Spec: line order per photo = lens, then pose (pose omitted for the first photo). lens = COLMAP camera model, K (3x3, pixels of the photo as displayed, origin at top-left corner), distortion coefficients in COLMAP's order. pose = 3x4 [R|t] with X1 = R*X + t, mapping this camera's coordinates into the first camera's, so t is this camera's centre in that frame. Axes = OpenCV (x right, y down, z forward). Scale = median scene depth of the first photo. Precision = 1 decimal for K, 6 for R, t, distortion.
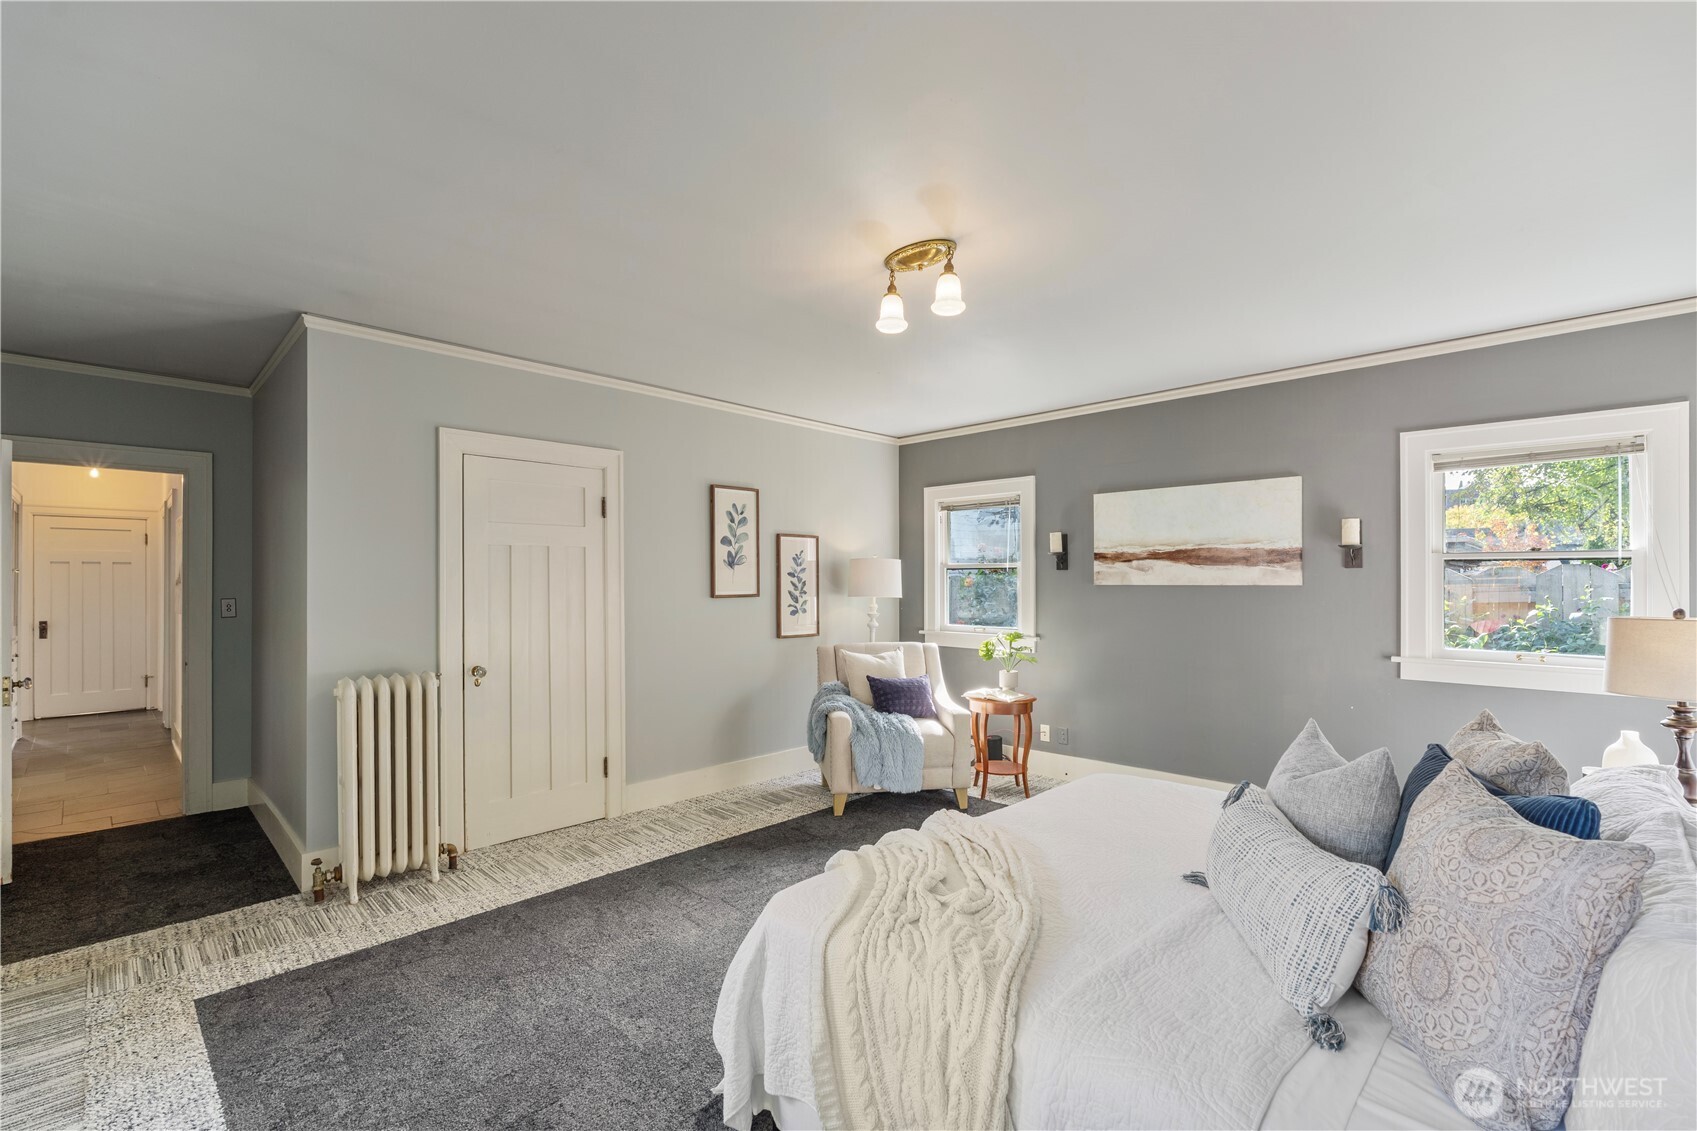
lens RADIAL K [[752.7, 0, 850.3], [0, 752.7, 579.4], [0, 0, 1]] dist [-0.001121, -0.000118]
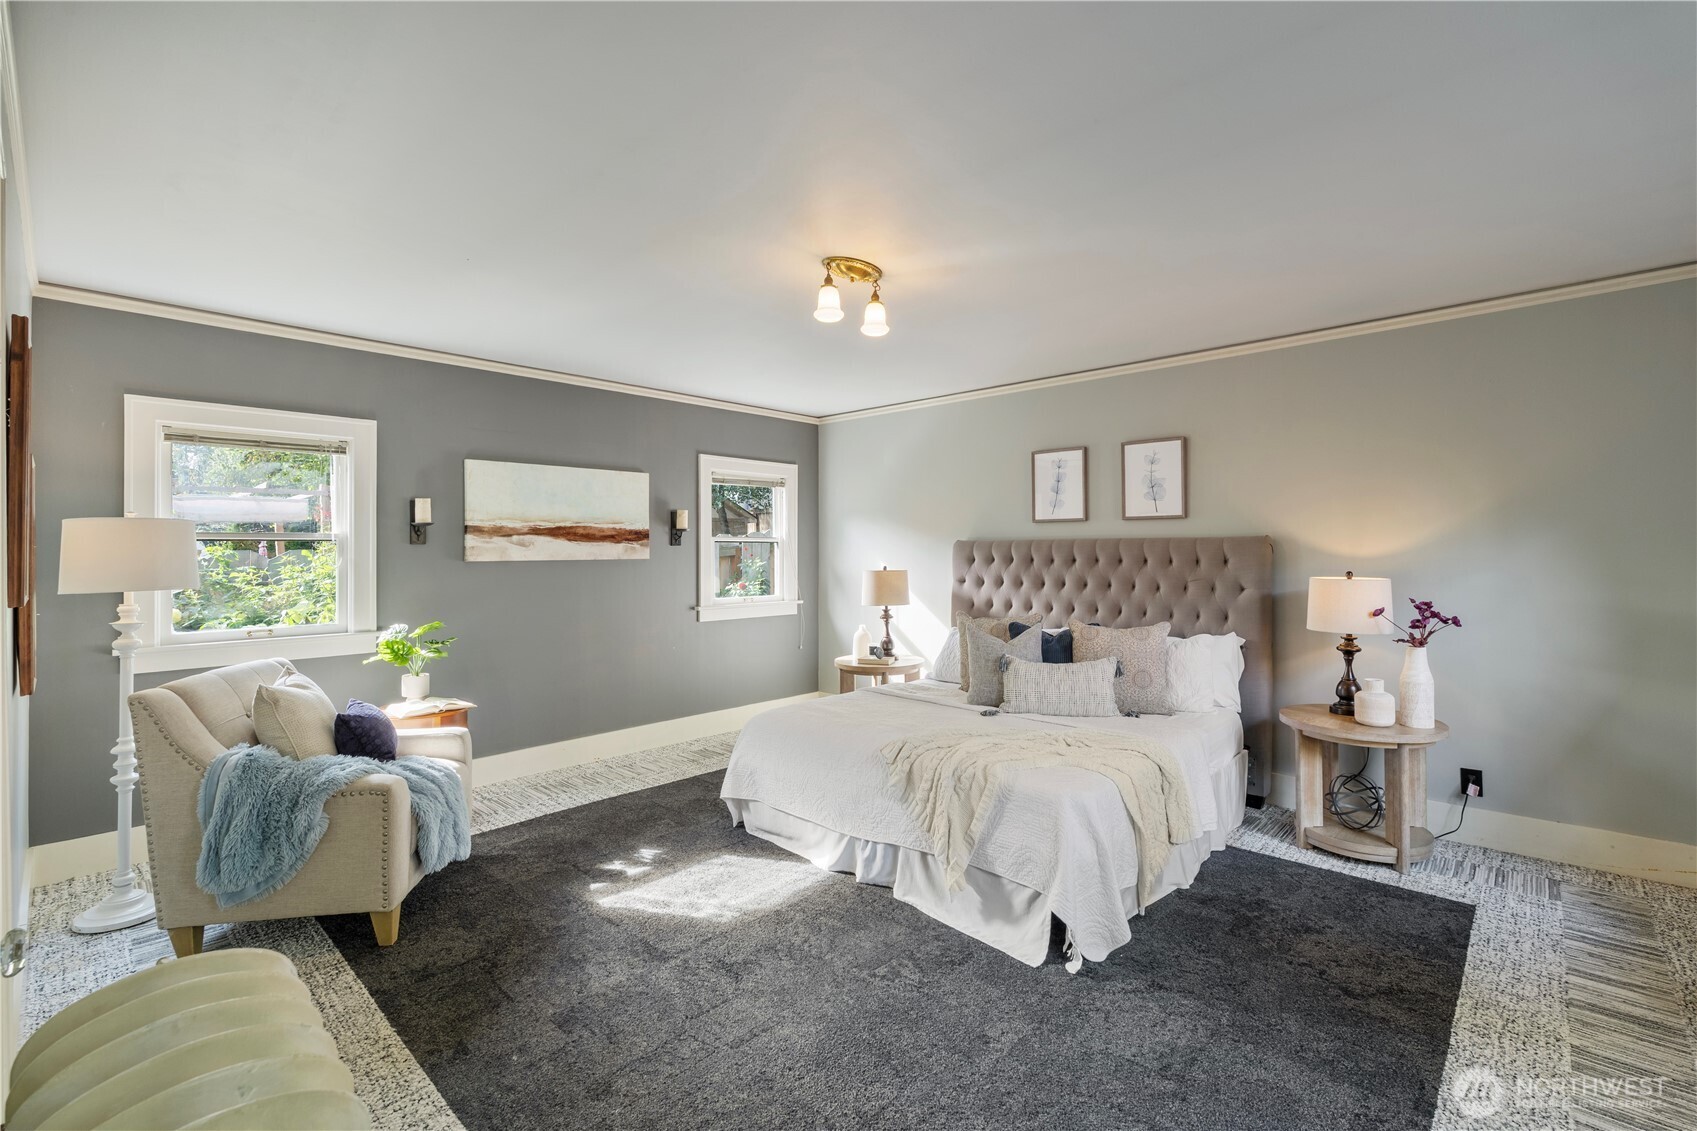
lens RADIAL K [[752.7, 0, 858.9], [0, 752.7, 530.4], [0, 0, 1]] dist [-0.001121, -0.000118]
pose [[-0.040689, 0.032988, 0.998627, -0.632017], [0.007070, 0.999439, -0.032727, 0.003327], [-0.999147, 0.005729, -0.040900, 0.629974]]
